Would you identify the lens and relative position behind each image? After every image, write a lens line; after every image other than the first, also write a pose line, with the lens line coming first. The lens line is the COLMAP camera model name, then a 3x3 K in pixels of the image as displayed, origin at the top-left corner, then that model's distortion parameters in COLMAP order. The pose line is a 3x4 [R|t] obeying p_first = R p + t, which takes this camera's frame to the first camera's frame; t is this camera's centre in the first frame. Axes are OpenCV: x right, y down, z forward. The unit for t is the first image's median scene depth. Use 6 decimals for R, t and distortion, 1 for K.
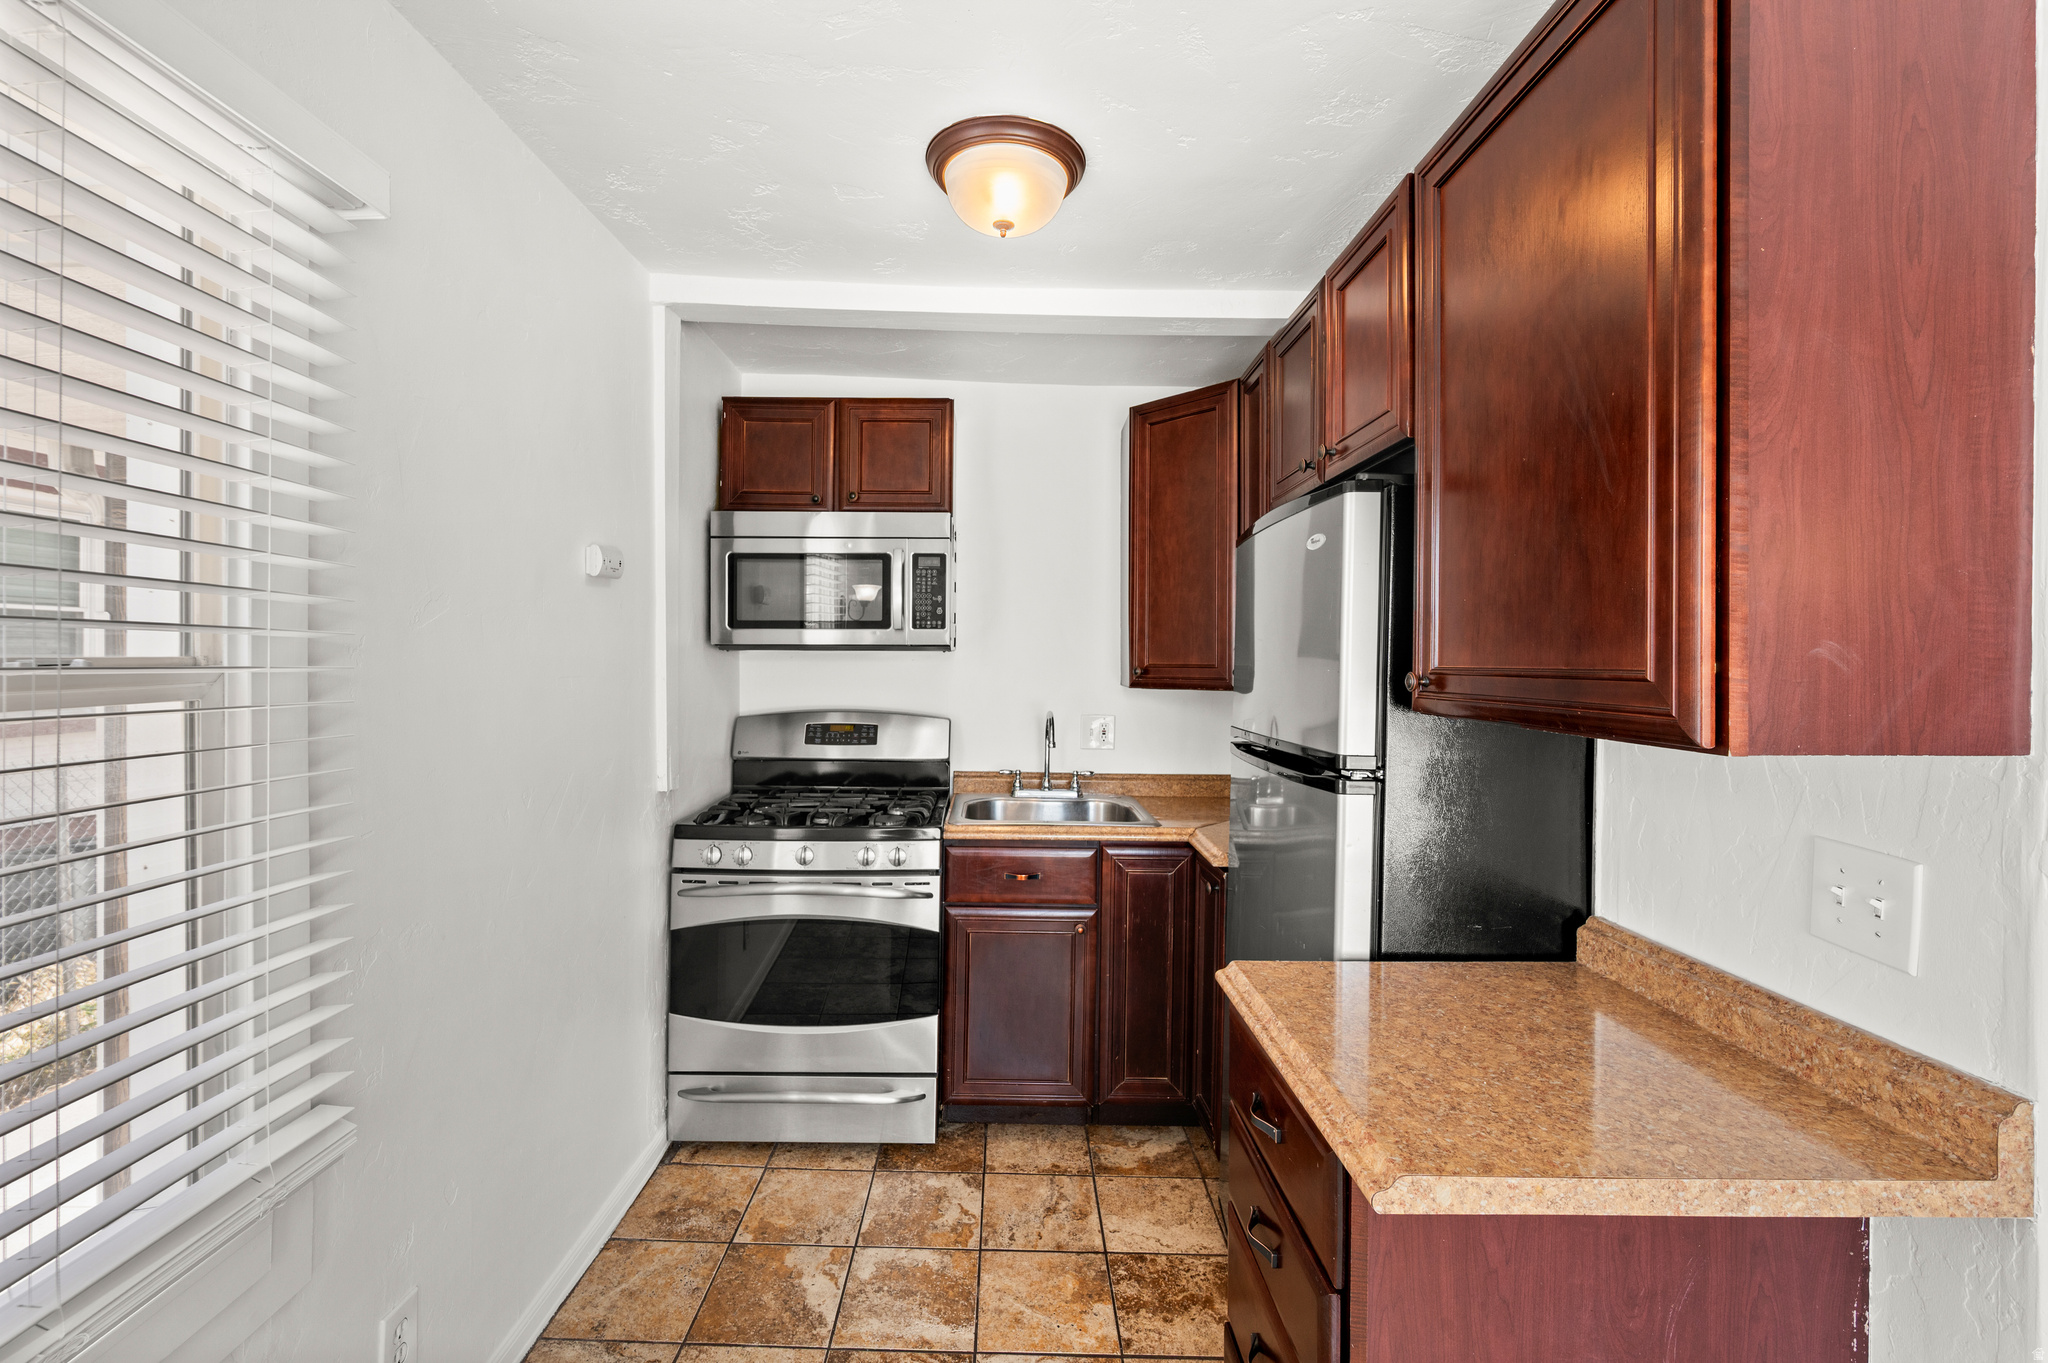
lens RADIAL K [[857.6, 0, 1023.5], [0, 857.6, 658.1], [0, 0, 1]] dist [-0.001573, -0.000054]
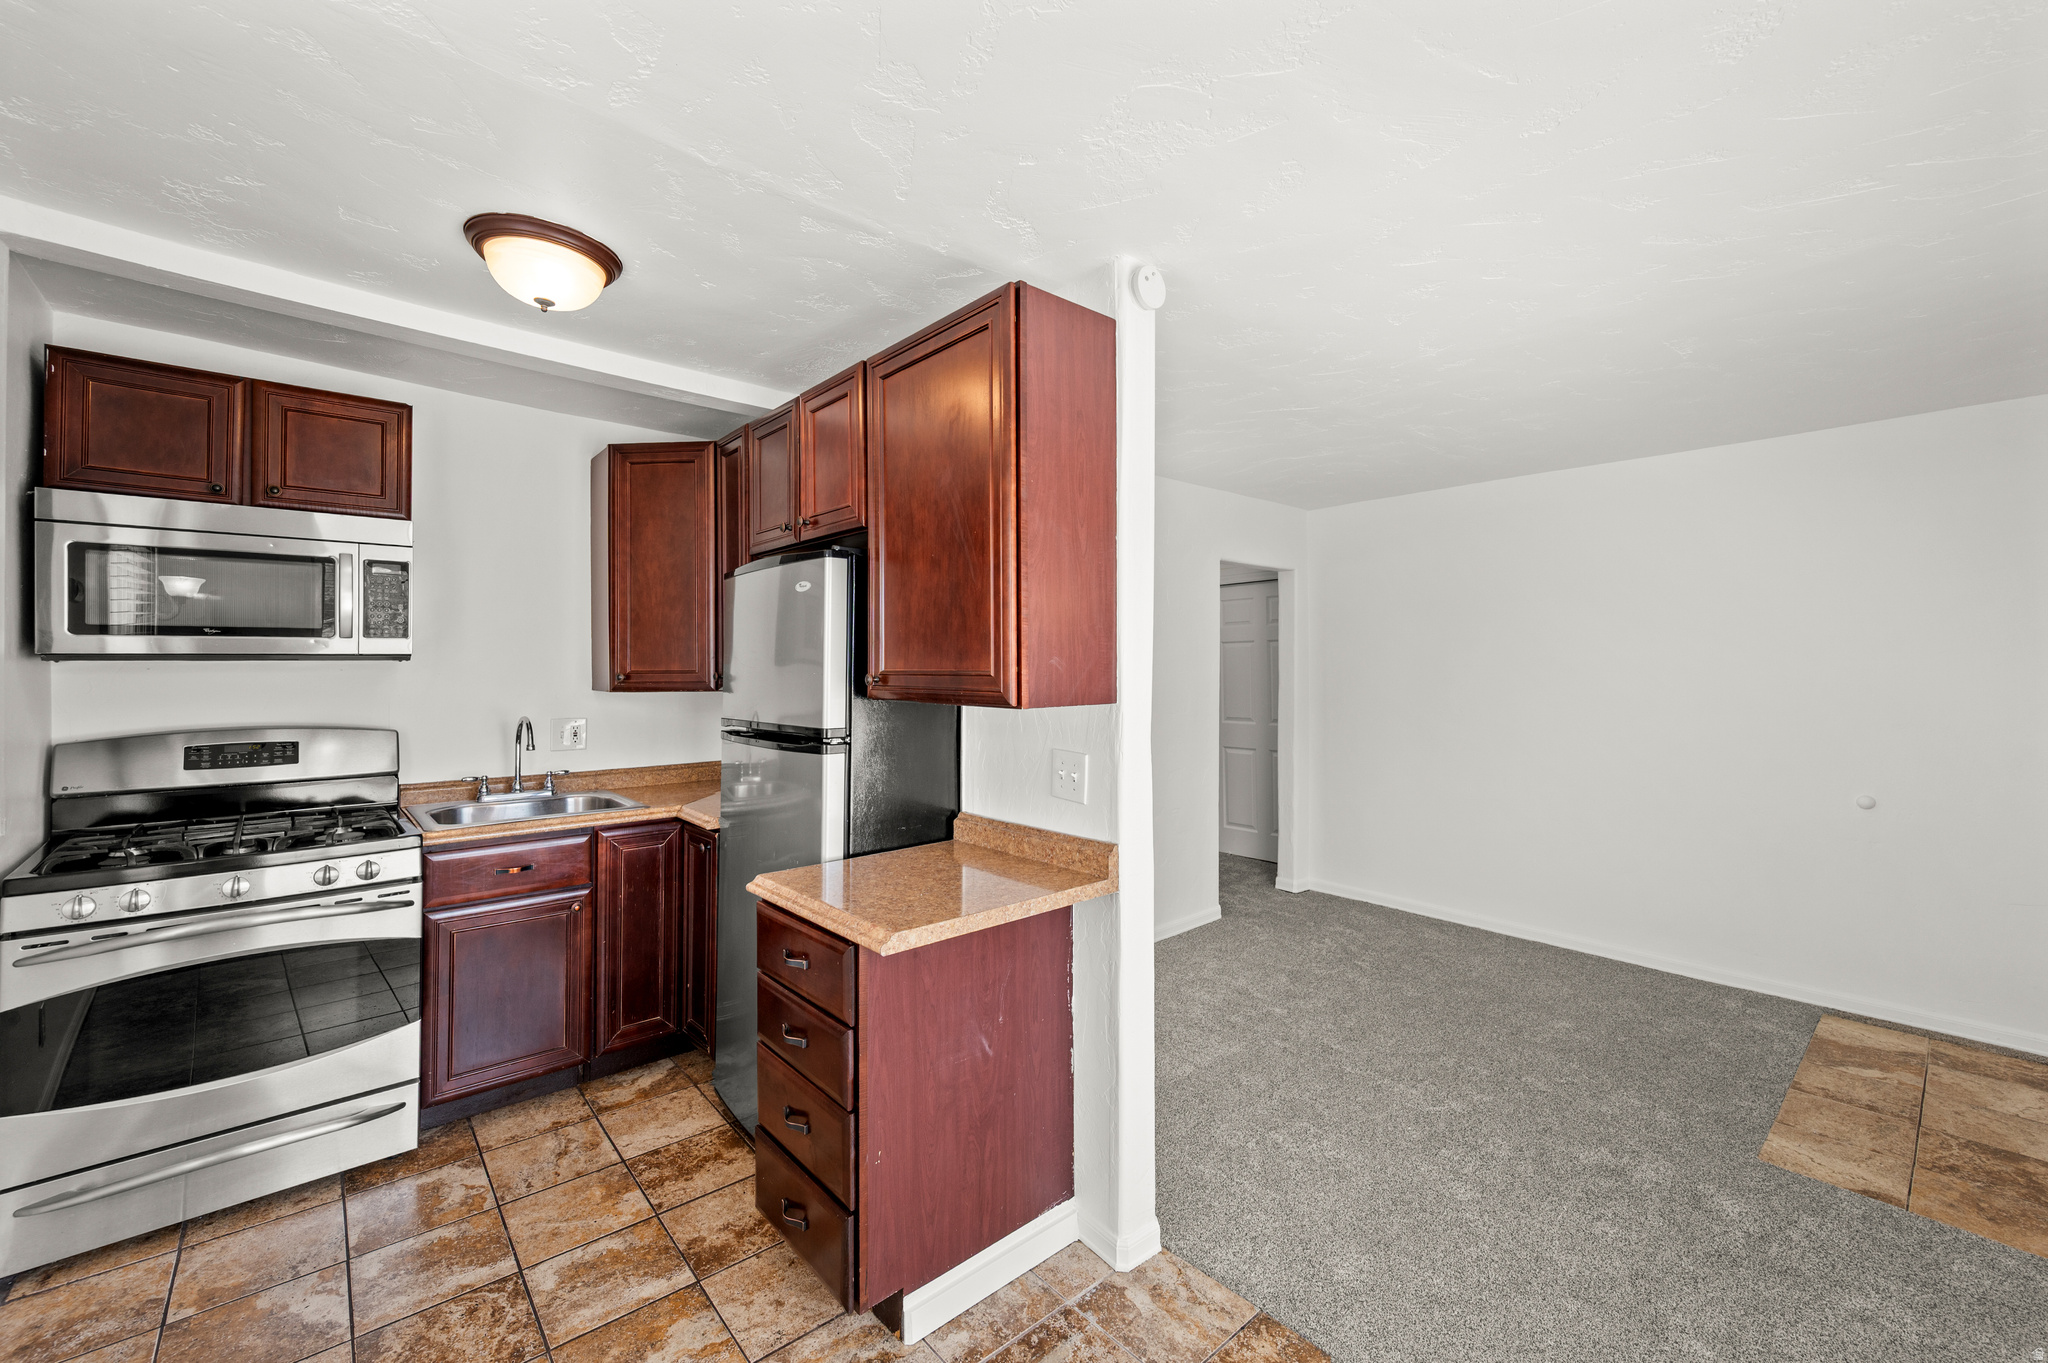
lens RADIAL K [[822.5, 0, 1027.5], [0, 822.5, 664.1], [0, 0, 1]] dist [0.000127, 0.000025]
pose [[0.763683, -0.009160, 0.645526, -0.191177], [0.007346, 0.999958, 0.005498, -0.004977], [-0.645549, 0.000543, 0.763719, -0.225373]]
